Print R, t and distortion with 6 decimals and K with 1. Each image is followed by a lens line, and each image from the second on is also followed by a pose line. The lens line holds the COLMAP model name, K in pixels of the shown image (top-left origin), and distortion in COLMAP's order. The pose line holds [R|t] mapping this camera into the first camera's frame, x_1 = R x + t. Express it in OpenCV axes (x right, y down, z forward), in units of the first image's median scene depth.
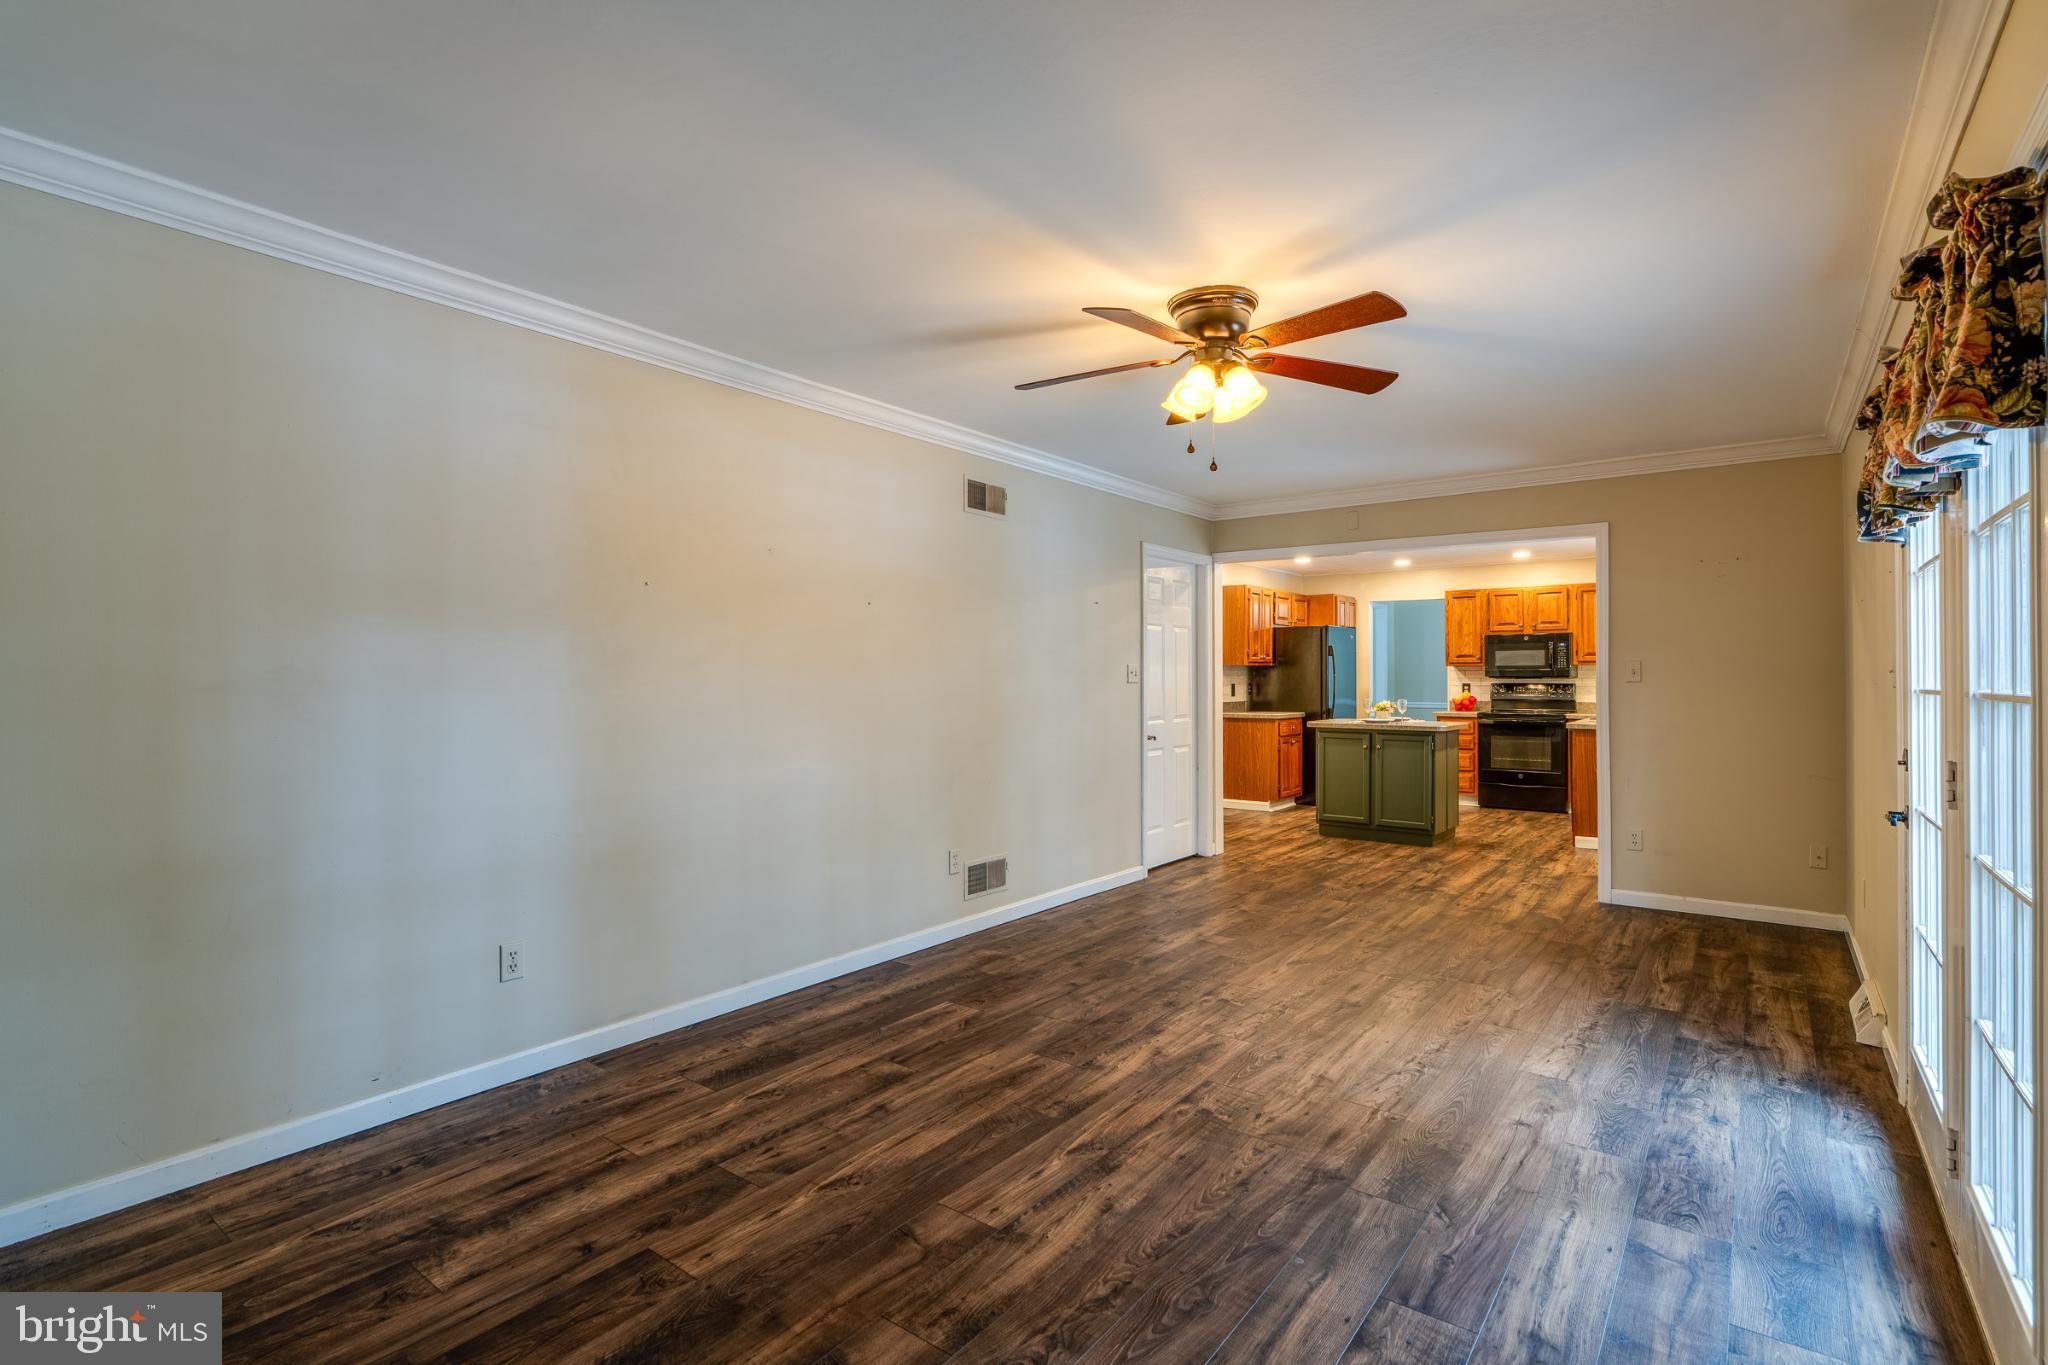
lens RADIAL K [[941.7, 0, 1017.3], [0, 941.7, 672.8], [0, 0, 1]] dist [-0.010412, 0.003860]
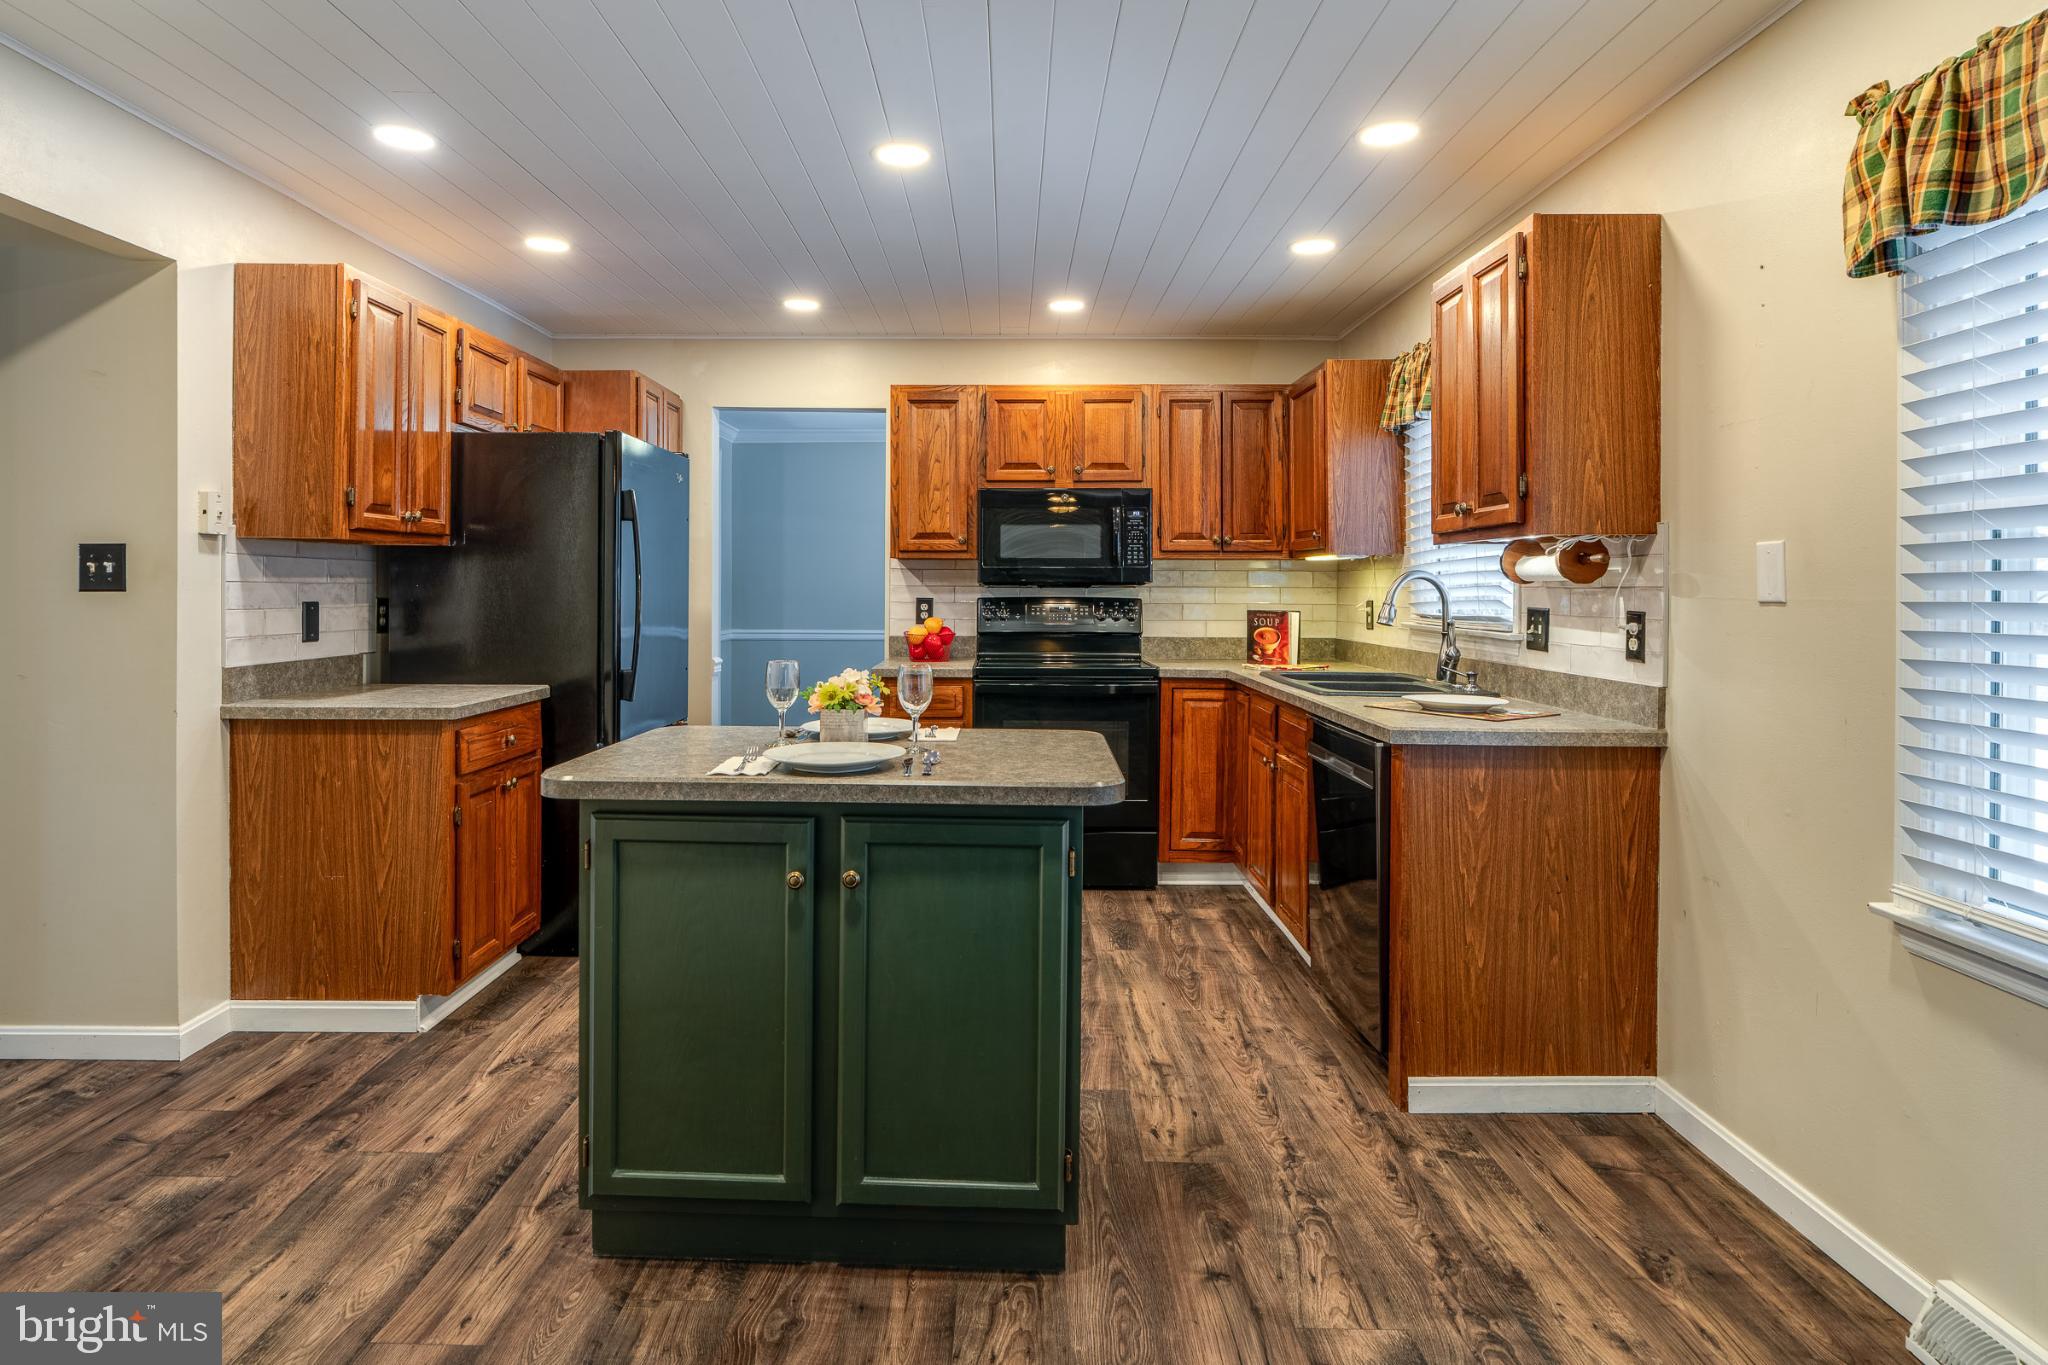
lens RADIAL K [[1116.7, 0, 1005.1], [0, 1116.7, 584.7], [0, 0, 1]] dist [-0.009391, 0.002805]
pose [[0.784295, 0.003593, 0.620377, 0.186551], [-0.005782, 0.999982, 0.001519, 0.004053], [-0.620361, -0.004778, 0.784302, 0.586658]]
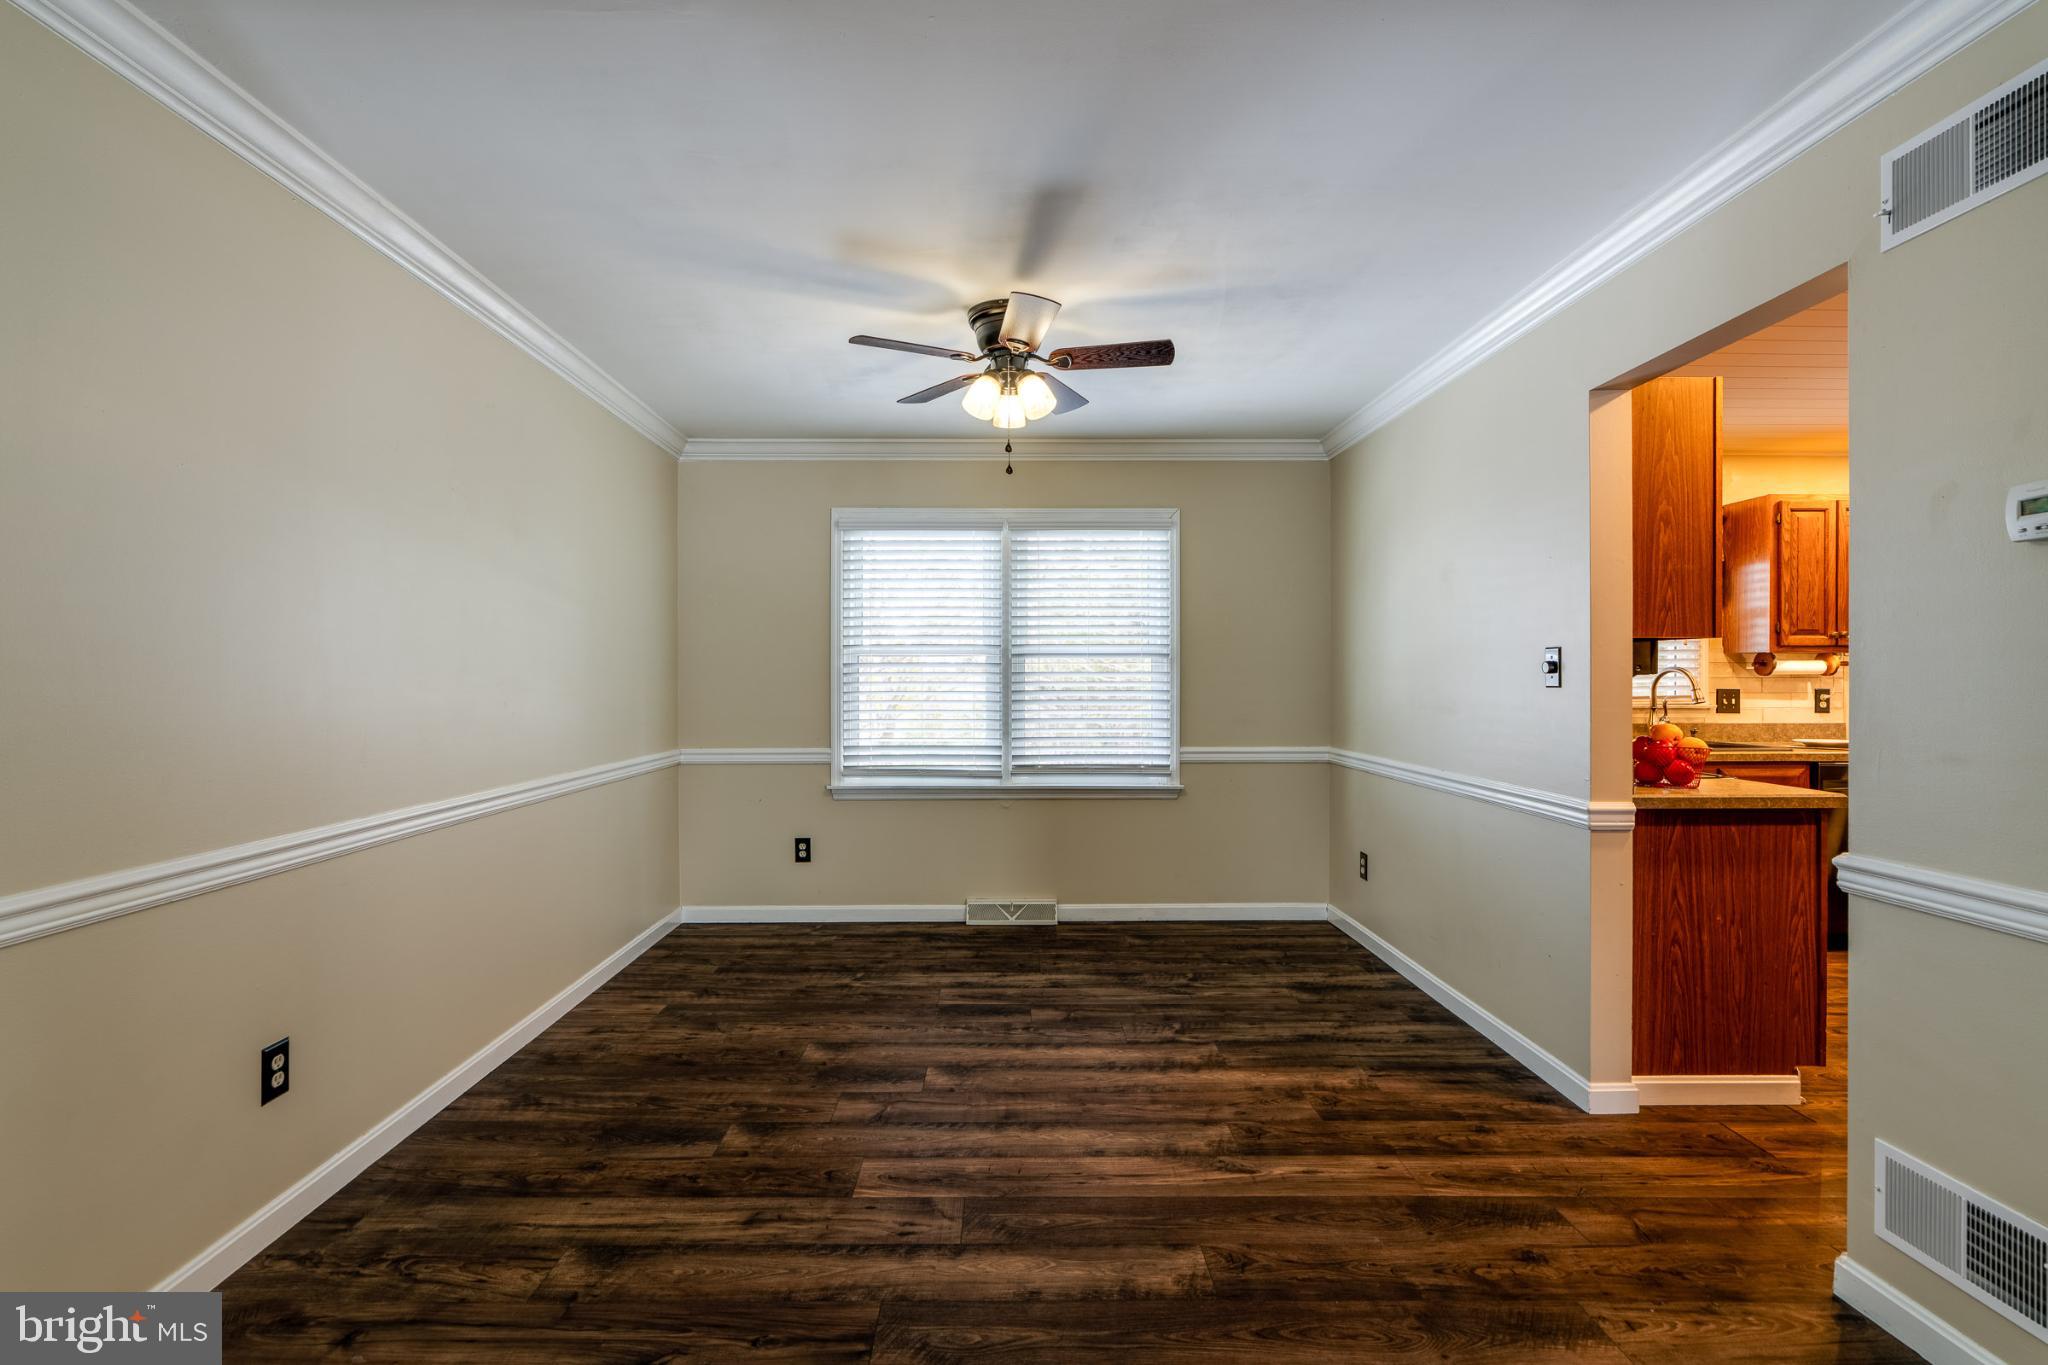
lens RADIAL K [[941.7, 0, 1023.8], [0, 941.7, 669.6], [0, 0, 1]] dist [-0.010412, 0.003860]
pose [[-0.629442, 0.000125, 0.777048, 0.378249], [-0.003386, 0.999990, -0.002904, 0.002895], [-0.777040, -0.004459, -0.629435, 1.388556]]
